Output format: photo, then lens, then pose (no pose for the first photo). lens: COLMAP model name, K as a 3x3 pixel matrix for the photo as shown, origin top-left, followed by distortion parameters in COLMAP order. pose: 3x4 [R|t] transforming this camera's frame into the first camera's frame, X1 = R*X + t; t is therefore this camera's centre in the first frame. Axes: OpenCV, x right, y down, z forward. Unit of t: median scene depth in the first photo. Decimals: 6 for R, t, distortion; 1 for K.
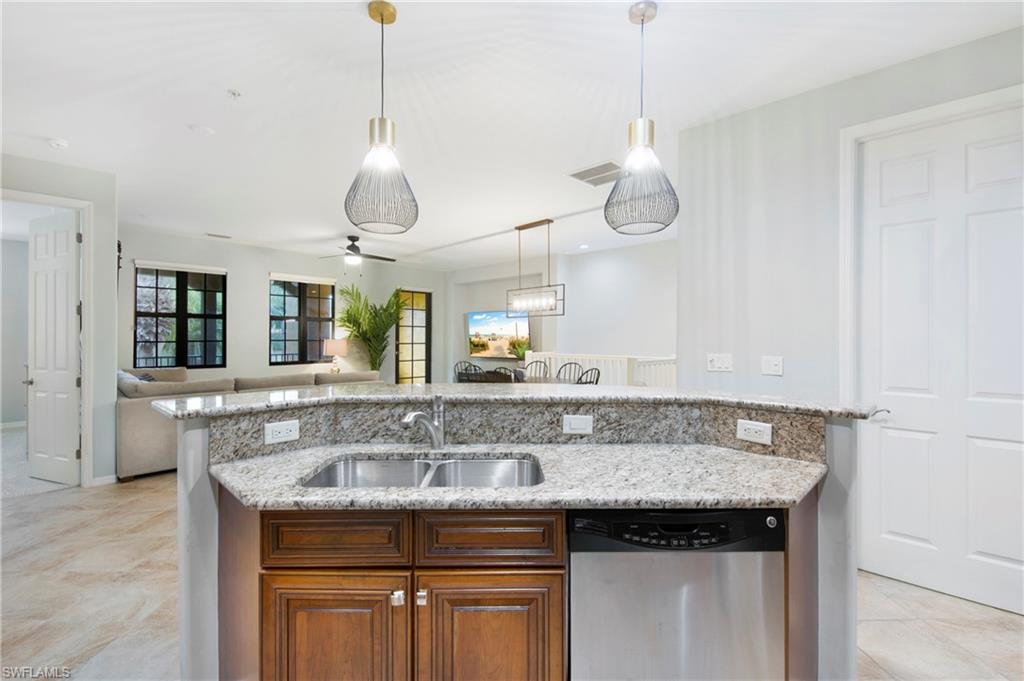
lens RADIAL K [[449.9, 0, 523.3], [0, 449.9, 337.9], [0, 0, 1]] dist [-0.017701, -0.000737]
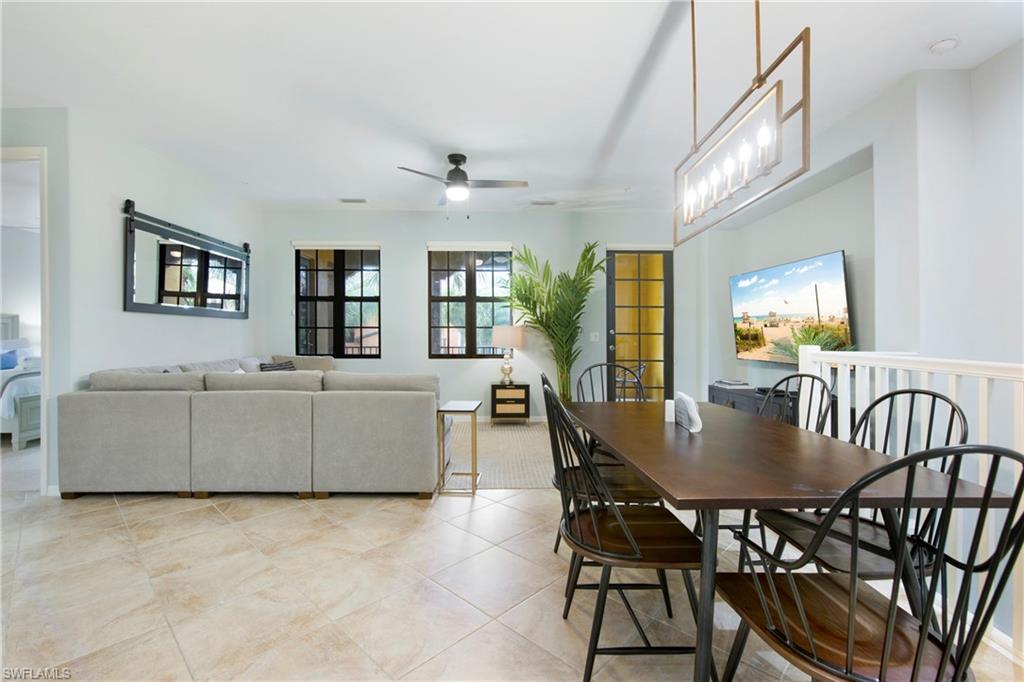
lens RADIAL K [[453.2, 0, 515.3], [0, 453.2, 338.1], [0, 0, 1]] dist [0.013645, -0.000169]
pose [[0.697330, 0.006879, -0.716717, 0.108499], [-0.004459, 0.999976, 0.005260, 0.019290], [0.716736, -0.000472, 0.697344, 0.509033]]
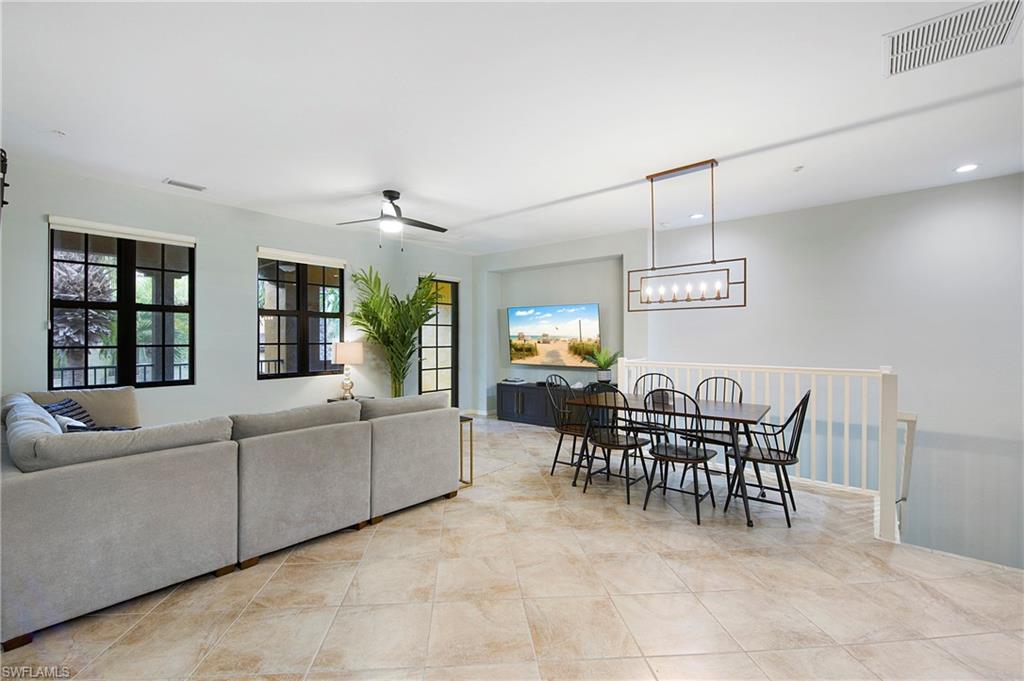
lens RADIAL K [[450.4, 0, 501.8], [0, 450.4, 338.5], [0, 0, 1]] dist [0.012061, -0.014700]
pose [[0.999020, -0.000021, 0.044271, -0.200514], [0.000004, 1.000000, 0.000383, -0.003124], [-0.044271, -0.000383, 0.999019, 0.256054]]
